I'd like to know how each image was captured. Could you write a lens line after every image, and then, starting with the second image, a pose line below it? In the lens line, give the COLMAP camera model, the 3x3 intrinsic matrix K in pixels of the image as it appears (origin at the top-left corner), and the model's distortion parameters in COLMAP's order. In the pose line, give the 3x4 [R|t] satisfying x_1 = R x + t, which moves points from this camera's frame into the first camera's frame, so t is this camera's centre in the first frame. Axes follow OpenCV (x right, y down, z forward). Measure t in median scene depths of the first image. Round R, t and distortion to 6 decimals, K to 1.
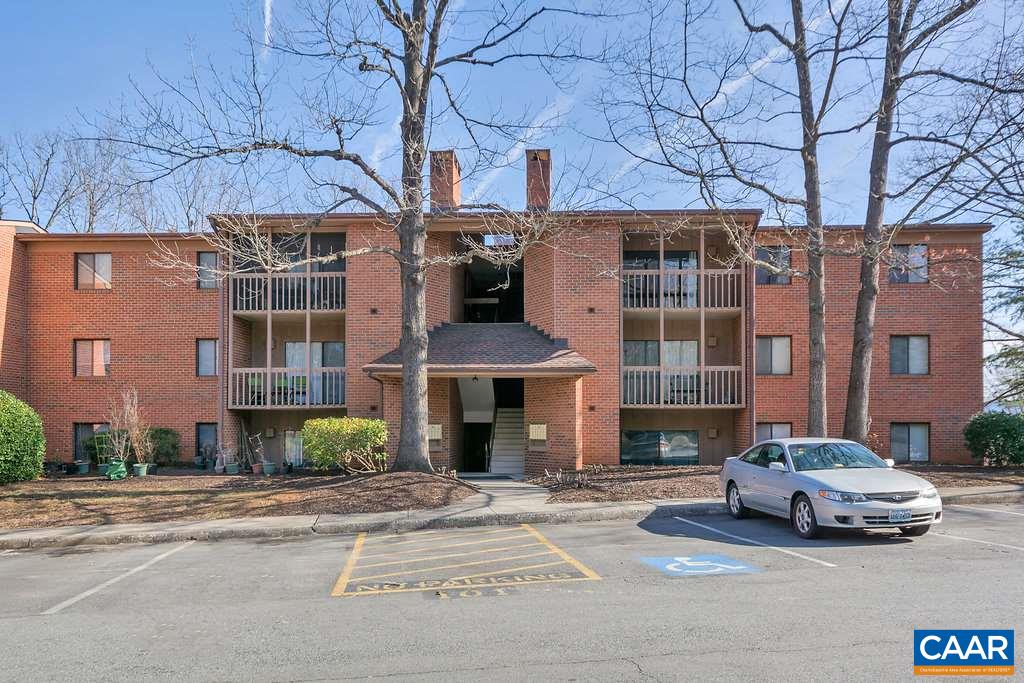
lens RADIAL K [[552.0, 0, 512.0], [0, 552.0, 341.5], [0, 0, 1]] dist [-0.000365, -0.000465]
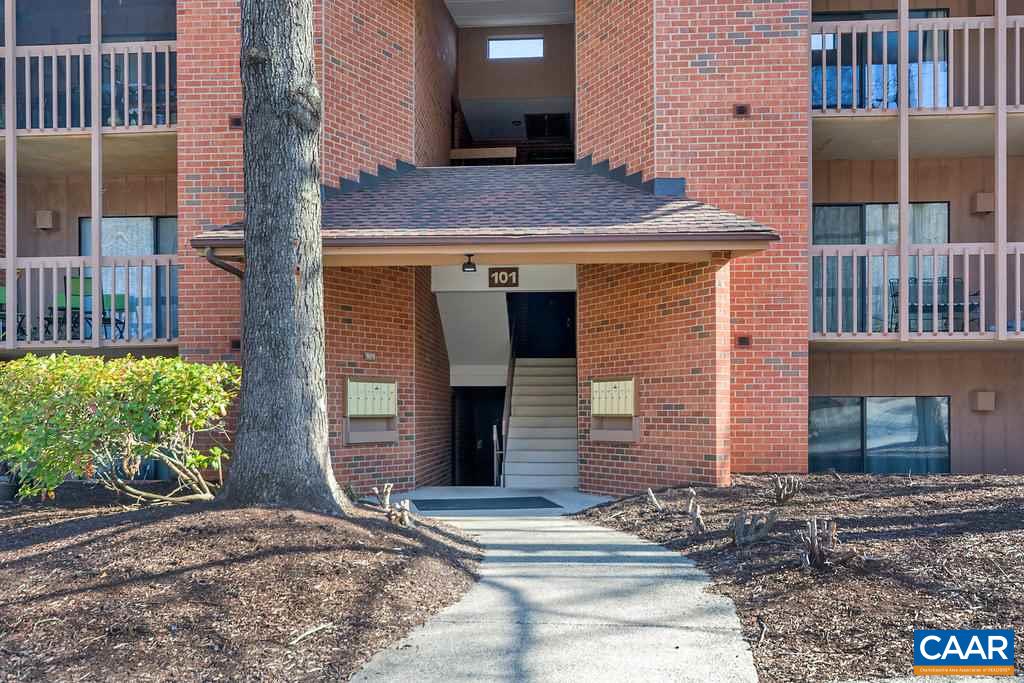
lens RADIAL K [[552.0, 0, 512.0], [0, 552.0, 341.5], [0, 0, 1]] dist [-0.000365, -0.000465]
pose [[0.999972, -0.003095, -0.006829, -0.030271], [0.003248, 0.999741, 0.022512, 0.108393], [0.006758, -0.022534, 0.999723, 0.558605]]
